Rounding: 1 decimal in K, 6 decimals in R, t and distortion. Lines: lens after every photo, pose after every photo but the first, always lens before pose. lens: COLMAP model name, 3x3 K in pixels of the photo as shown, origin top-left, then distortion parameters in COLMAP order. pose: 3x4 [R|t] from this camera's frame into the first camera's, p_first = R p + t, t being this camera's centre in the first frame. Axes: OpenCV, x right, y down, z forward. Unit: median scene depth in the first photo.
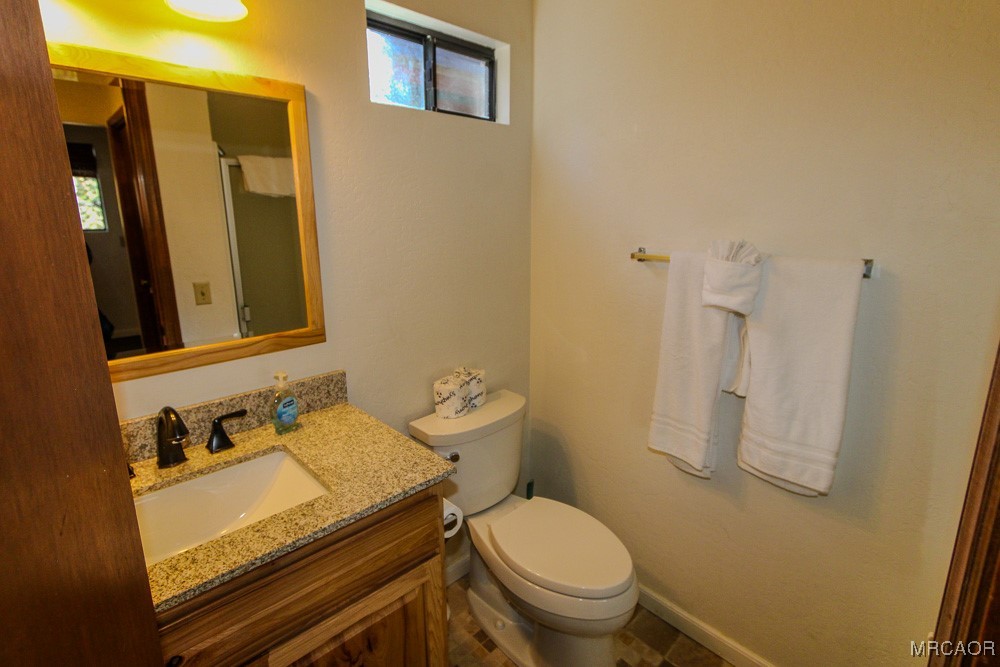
lens RADIAL K [[468.1, 0, 500.0], [0, 468.1, 333.5], [0, 0, 1]] dist [0.000702, 0.001319]
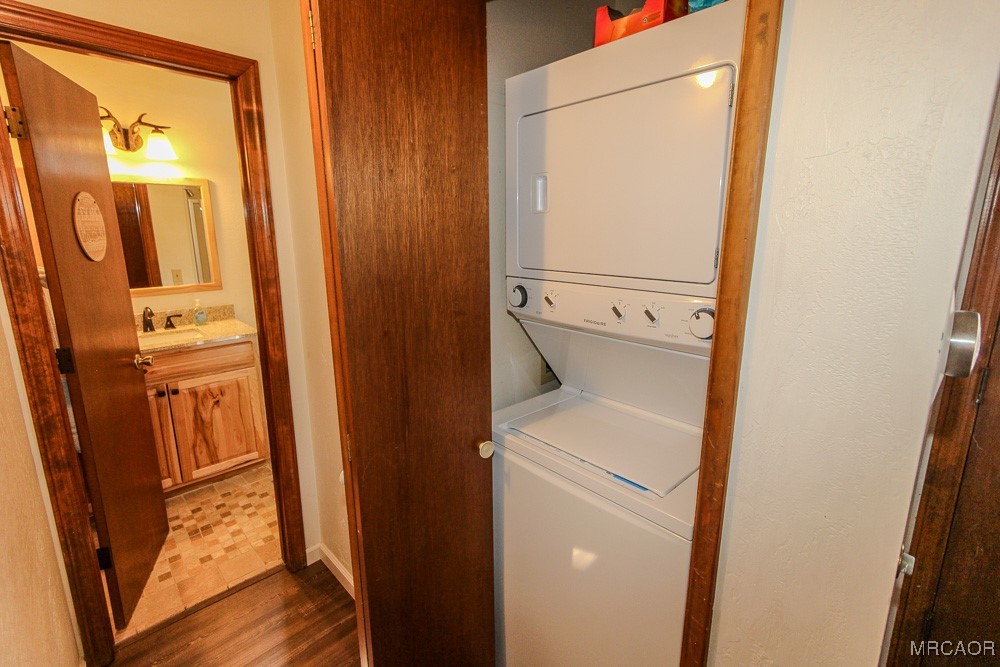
lens RADIAL K [[439.7, 0, 500.0], [0, 439.7, 333.5], [0, 0, 1]] dist [0.001754, 0.000140]
pose [[0.999763, 0.002491, 0.021617, 1.091610], [-0.002212, 0.999914, -0.012941, 0.302077], [-0.021647, 0.012890, 0.999683, -1.352631]]
